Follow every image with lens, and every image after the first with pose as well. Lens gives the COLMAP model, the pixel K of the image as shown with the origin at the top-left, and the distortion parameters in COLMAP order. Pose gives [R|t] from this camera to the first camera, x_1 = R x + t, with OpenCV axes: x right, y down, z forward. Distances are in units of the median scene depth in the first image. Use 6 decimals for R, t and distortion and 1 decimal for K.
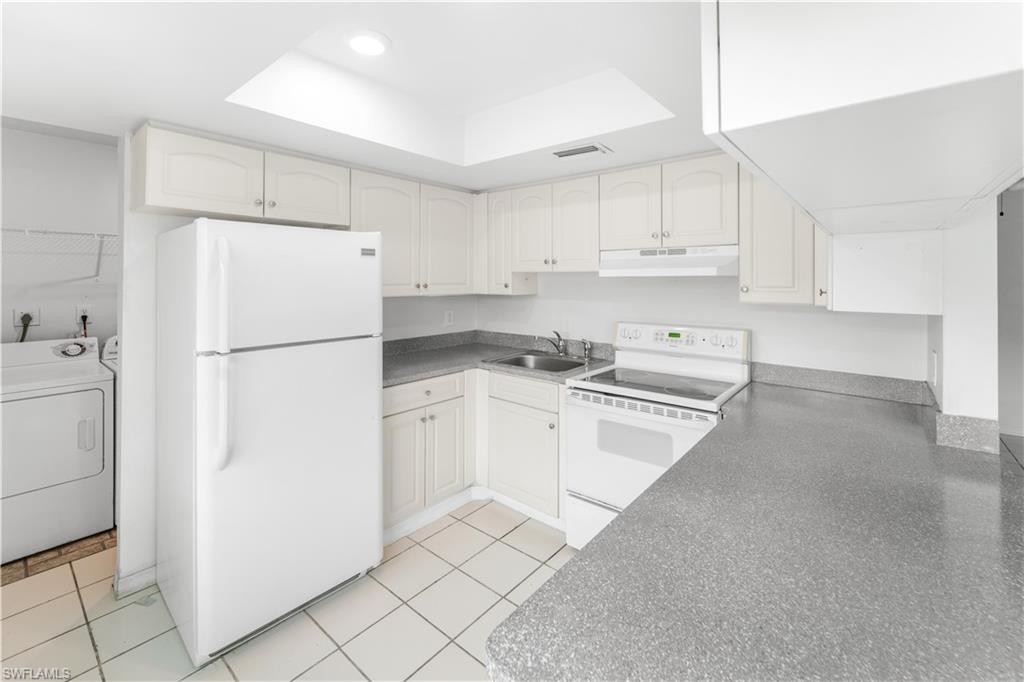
lens RADIAL K [[427.7, 0, 509.7], [0, 427.7, 274.9], [0, 0, 1]] dist [-0.009581, -0.001244]
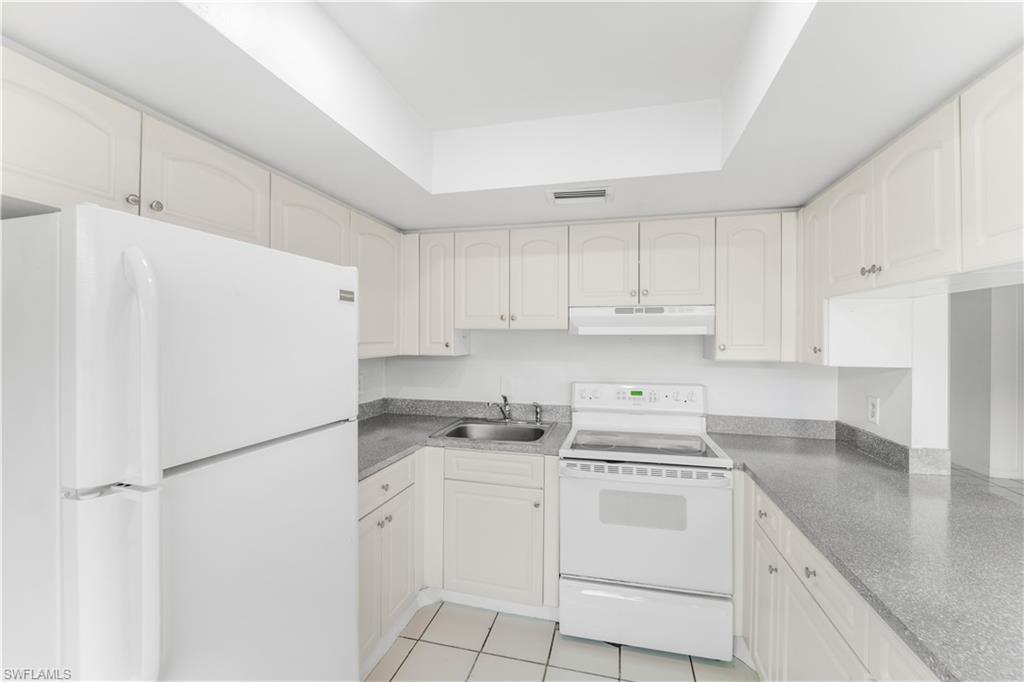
lens RADIAL K [[427.7, 0, 511.8], [0, 427.7, 336.1], [0, 0, 1]] dist [-0.009581, -0.001244]
pose [[0.902439, 0.005367, 0.430785, -0.328237], [-0.008104, 0.999957, 0.004518, 0.004817], [-0.430742, -0.007569, 0.902443, 0.232399]]
